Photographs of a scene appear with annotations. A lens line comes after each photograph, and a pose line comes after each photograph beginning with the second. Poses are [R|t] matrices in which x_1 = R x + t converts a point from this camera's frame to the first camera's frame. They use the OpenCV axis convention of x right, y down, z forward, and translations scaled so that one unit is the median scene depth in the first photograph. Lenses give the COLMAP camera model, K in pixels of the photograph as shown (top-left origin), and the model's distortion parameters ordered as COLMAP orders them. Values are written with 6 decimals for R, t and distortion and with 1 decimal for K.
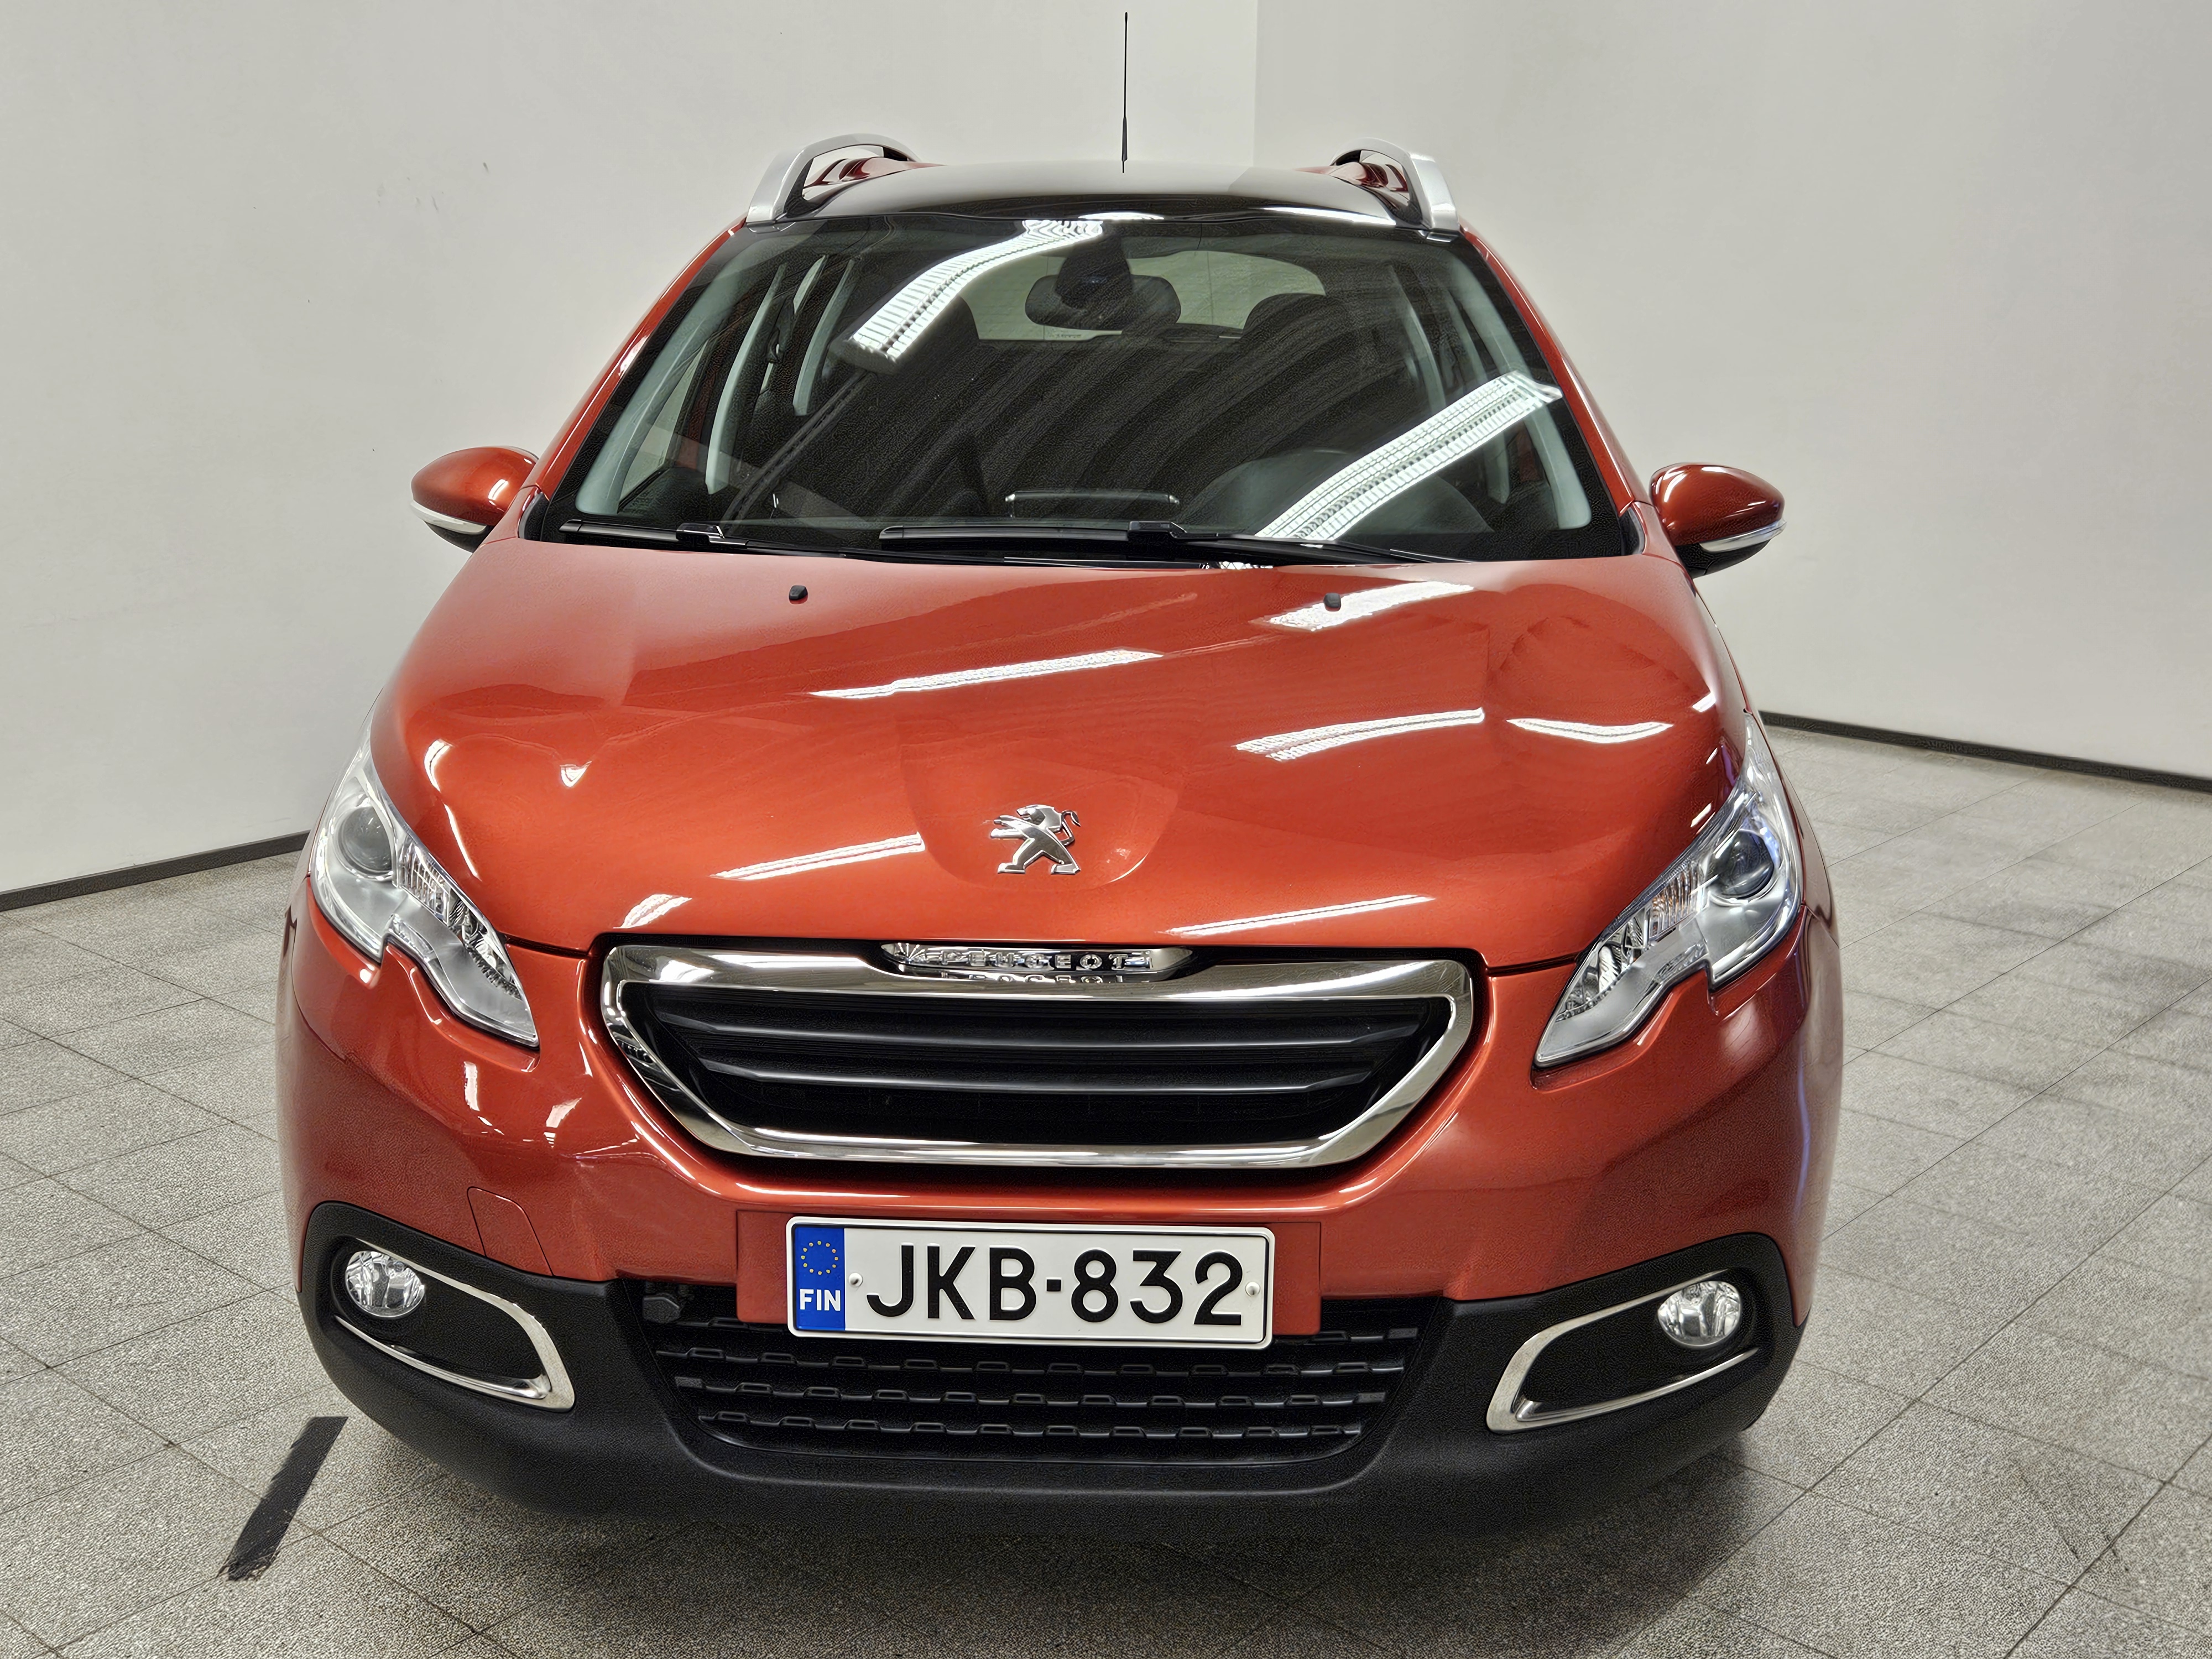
lens RADIAL K [[2535.3, 0, 1102.8], [0, 2535.3, 828.2], [0, 0, 1]] dist [0.036503, 0.000000]
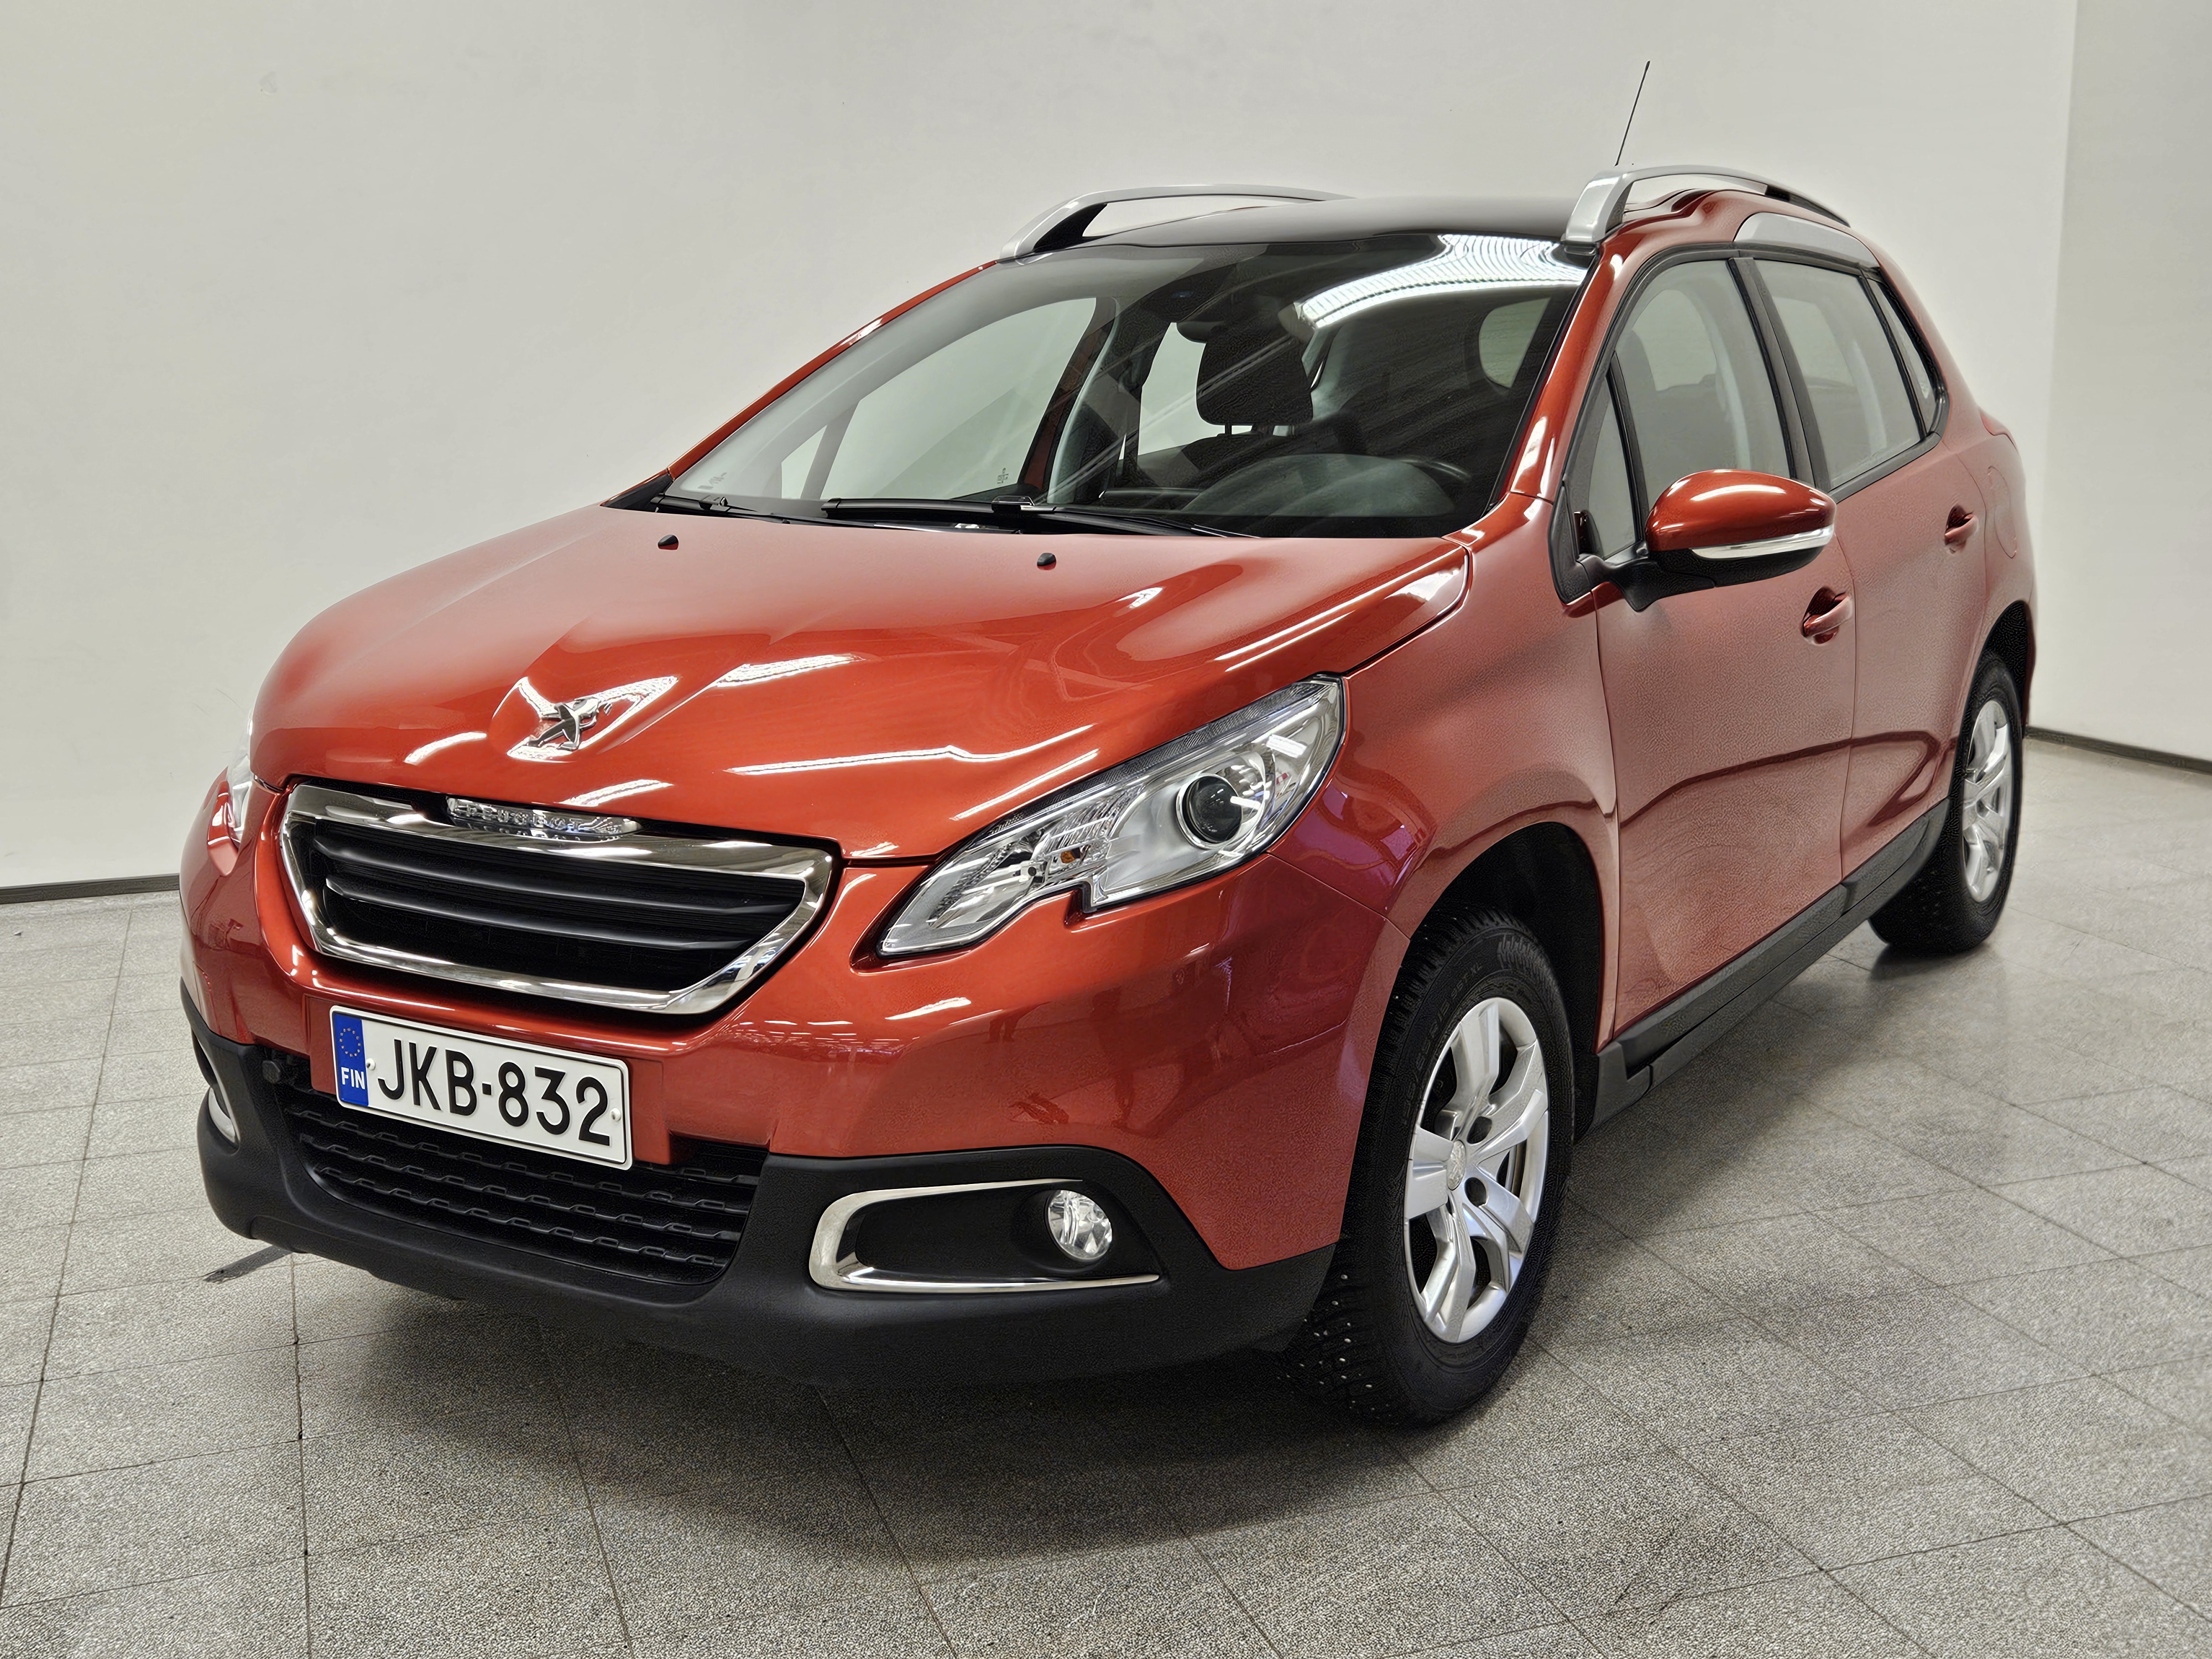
lens RADIAL K [[2535.3, 0, 1108.6], [0, 2535.3, 831.3], [0, 0, 1]] dist [0.036503, 0.000000]
pose [[0.860626, 0.079040, -0.503066, 0.814632], [-0.102644, 0.994530, -0.019343, 0.053039], [0.498785, 0.068284, 0.864032, 0.108805]]
